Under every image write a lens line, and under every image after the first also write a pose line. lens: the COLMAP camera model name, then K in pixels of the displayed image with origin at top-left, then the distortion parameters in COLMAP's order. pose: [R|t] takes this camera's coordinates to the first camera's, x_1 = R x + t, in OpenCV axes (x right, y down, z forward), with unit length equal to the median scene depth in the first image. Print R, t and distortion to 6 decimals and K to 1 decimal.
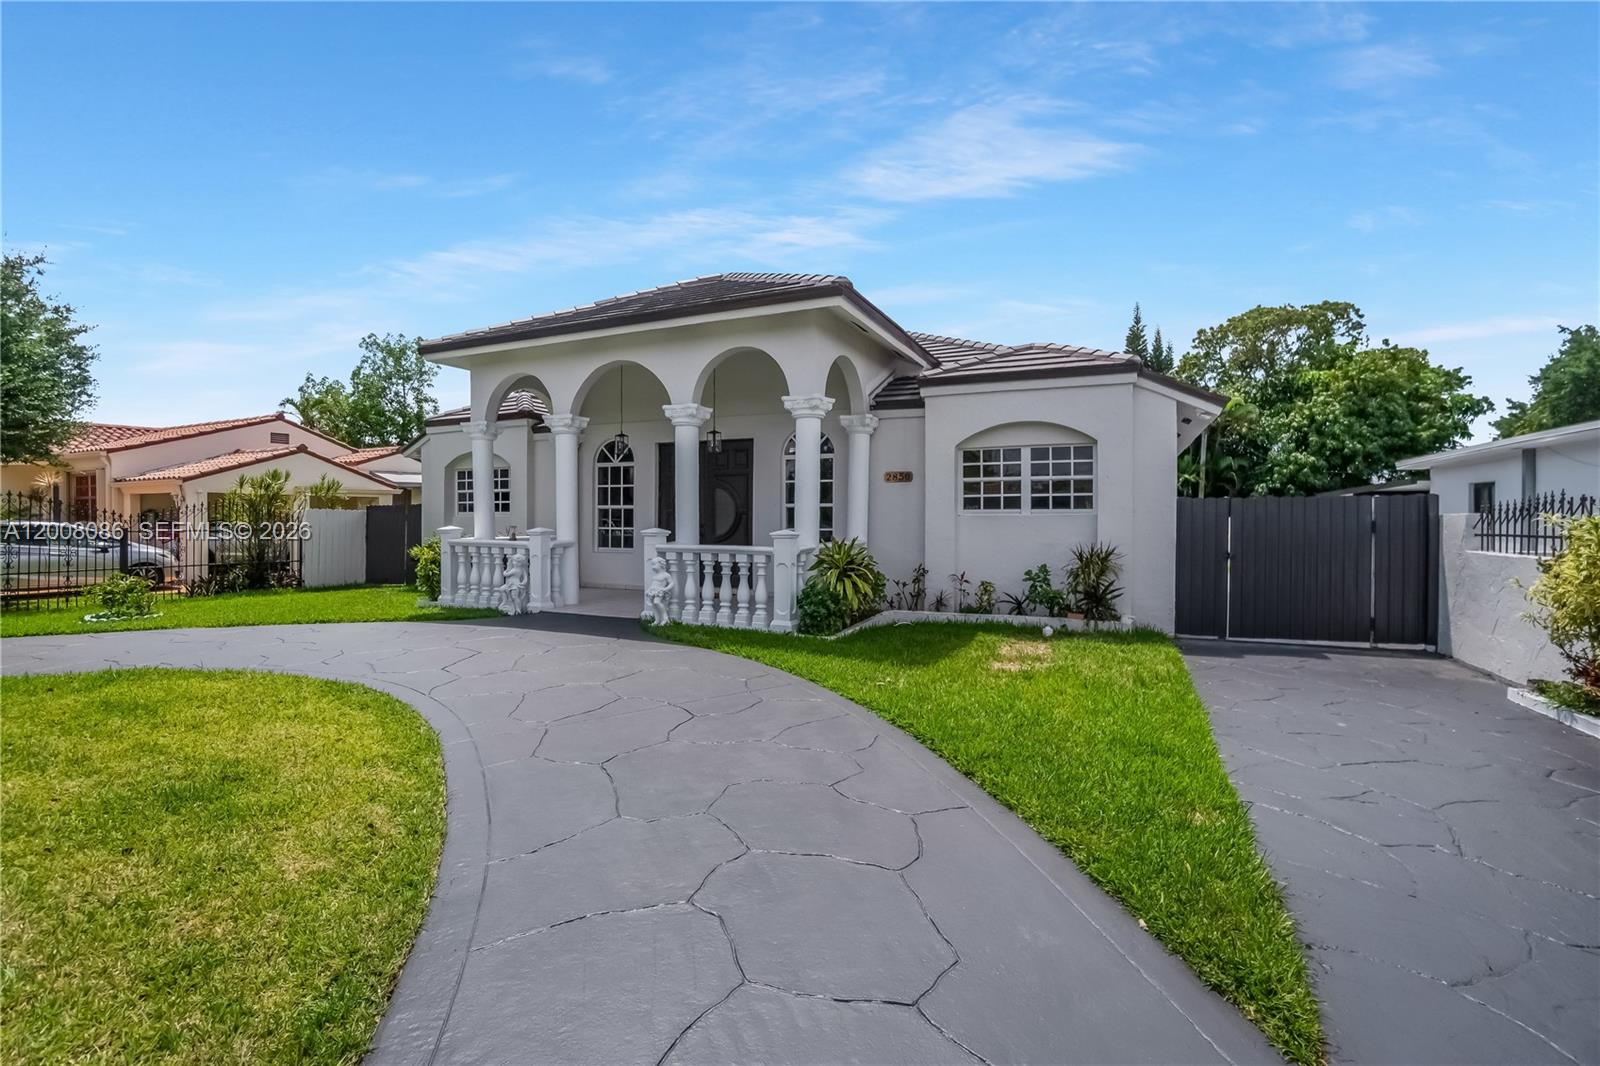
lens RADIAL K [[709.2, 0, 800.0], [0, 709.2, 533.0], [0, 0, 1]] dist [-0.054114, 0.021314]
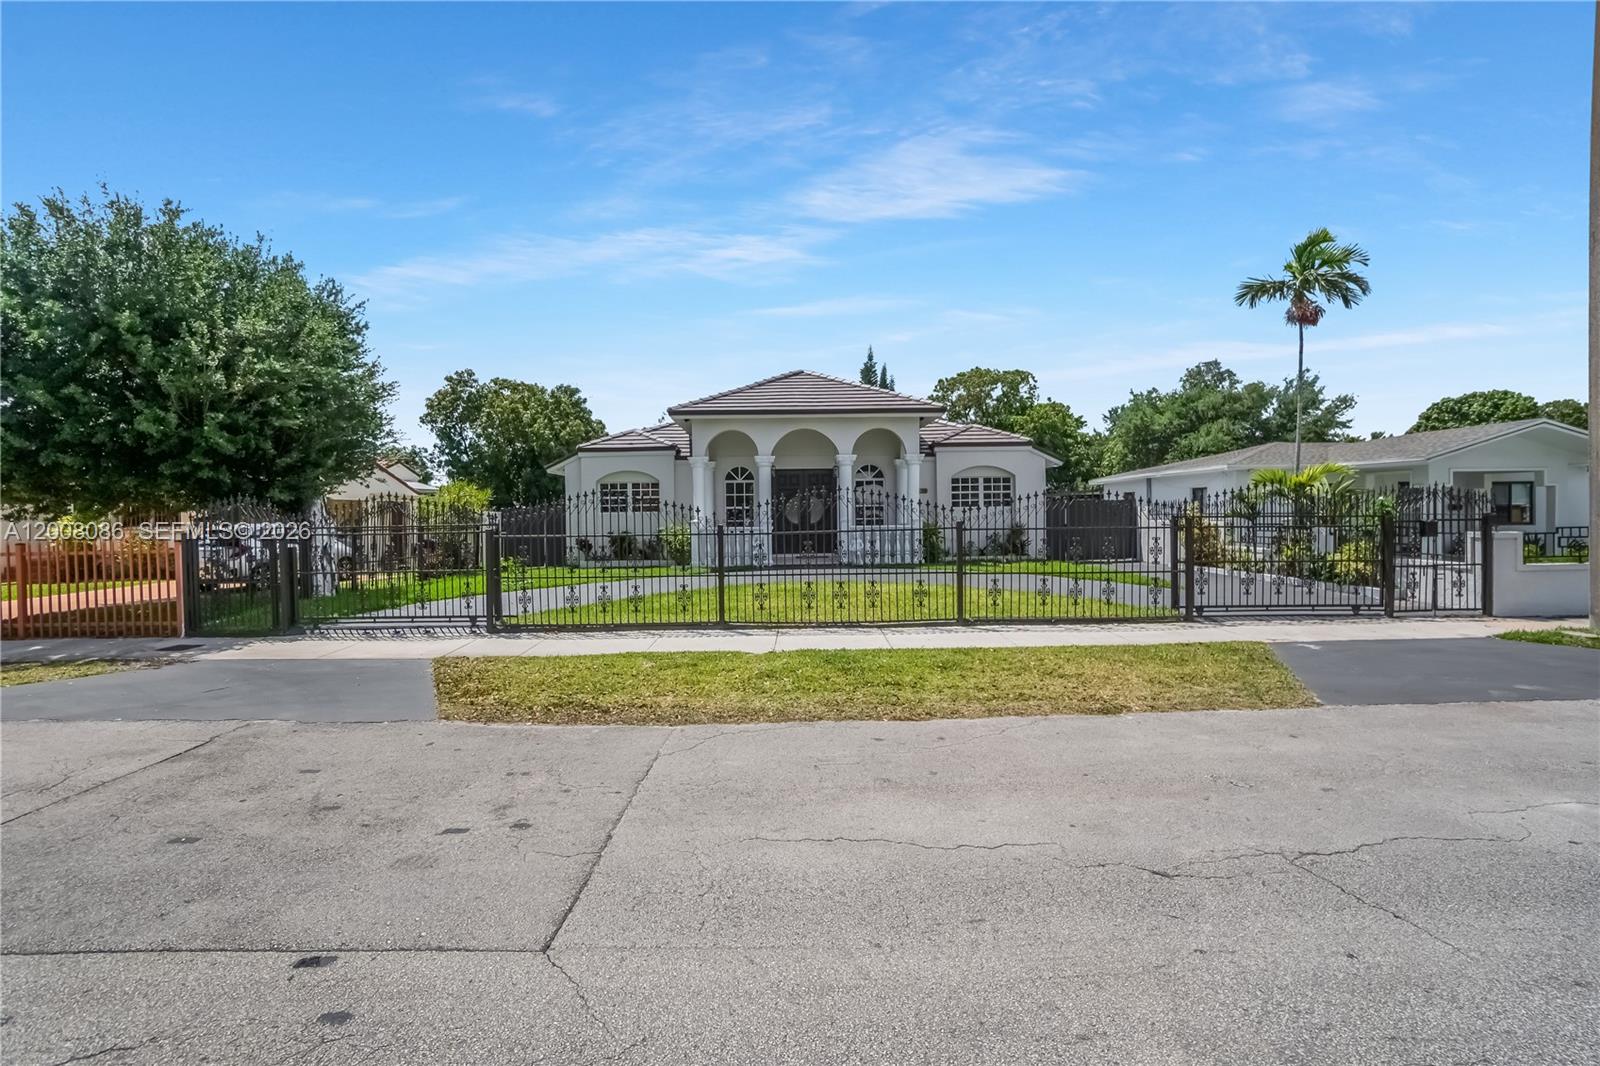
lens RADIAL K [[709.2, 0, 800.0], [0, 709.2, 533.0], [0, 0, 1]] dist [-0.054114, 0.021314]
pose [[0.908965, -0.024999, 0.416122, -0.823420], [0.024504, 0.999678, 0.006530, 0.014106], [-0.416152, 0.004261, 0.909285, -0.543229]]
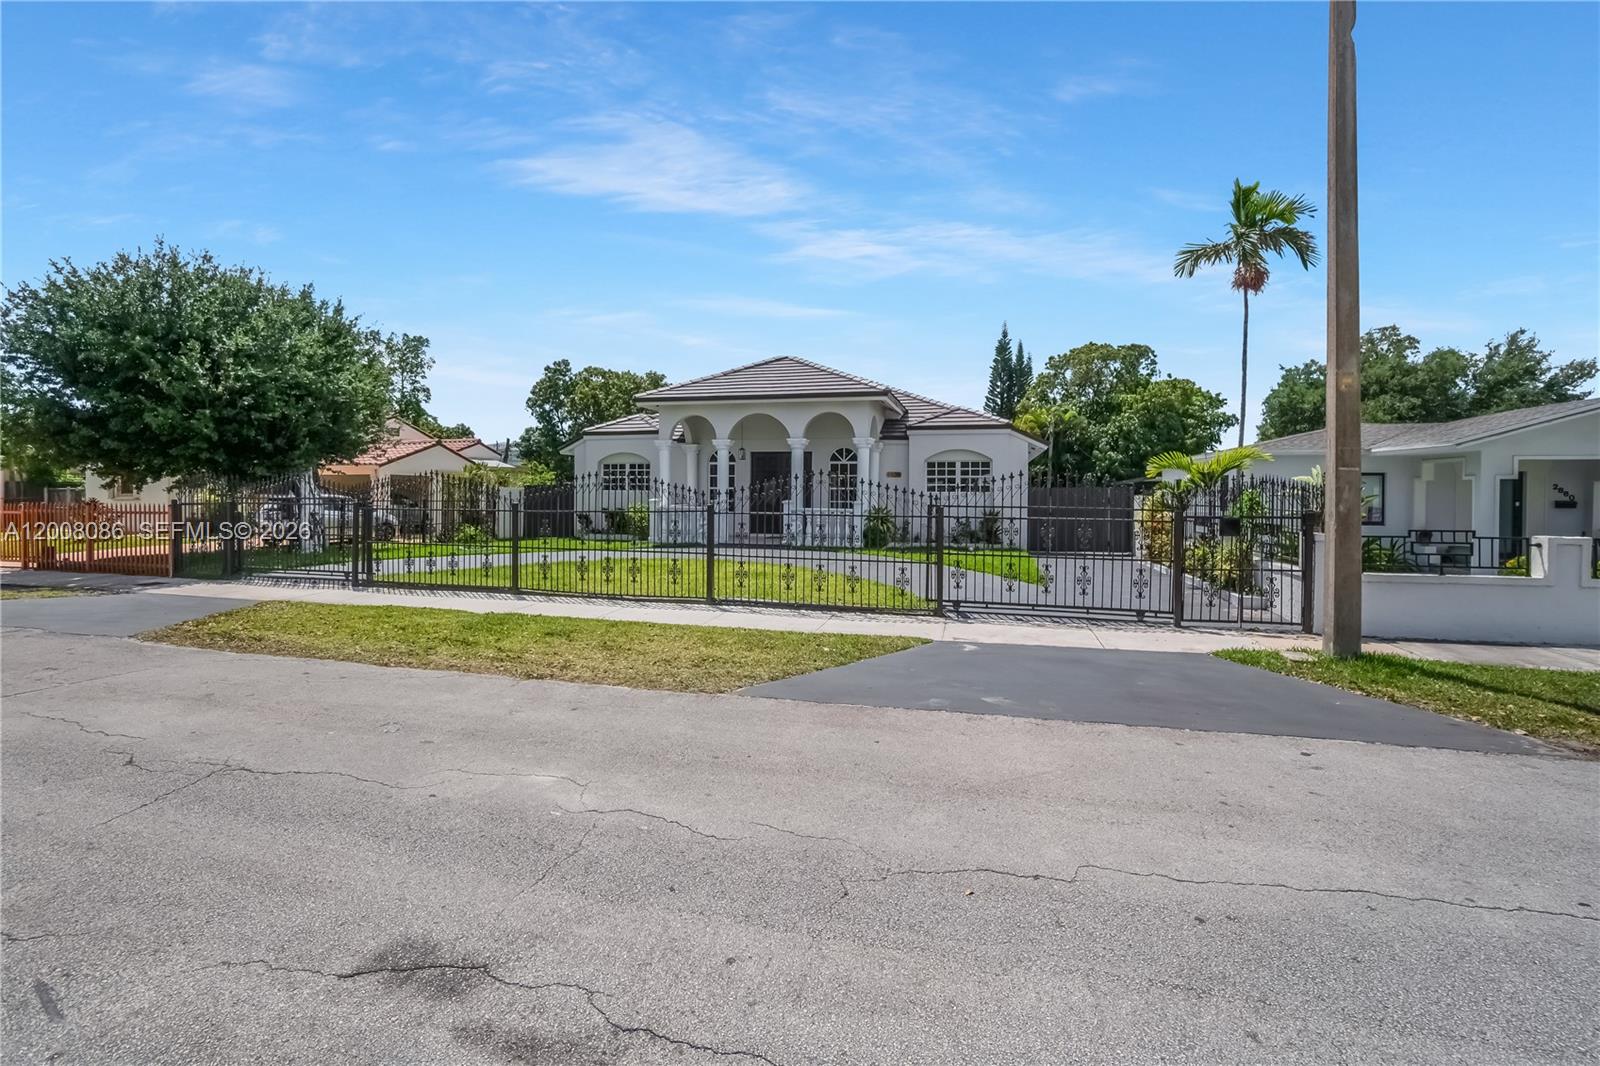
lens RADIAL K [[716.6, 0, 798.1], [0, 716.6, 516.5], [0, 0, 1]] dist [-0.065798, 0.029986]
pose [[0.985431, 0.001406, 0.170071, -0.376845], [-0.002742, 0.999967, 0.007620, 0.017395], [-0.170054, -0.007976, 0.985402, -0.739542]]
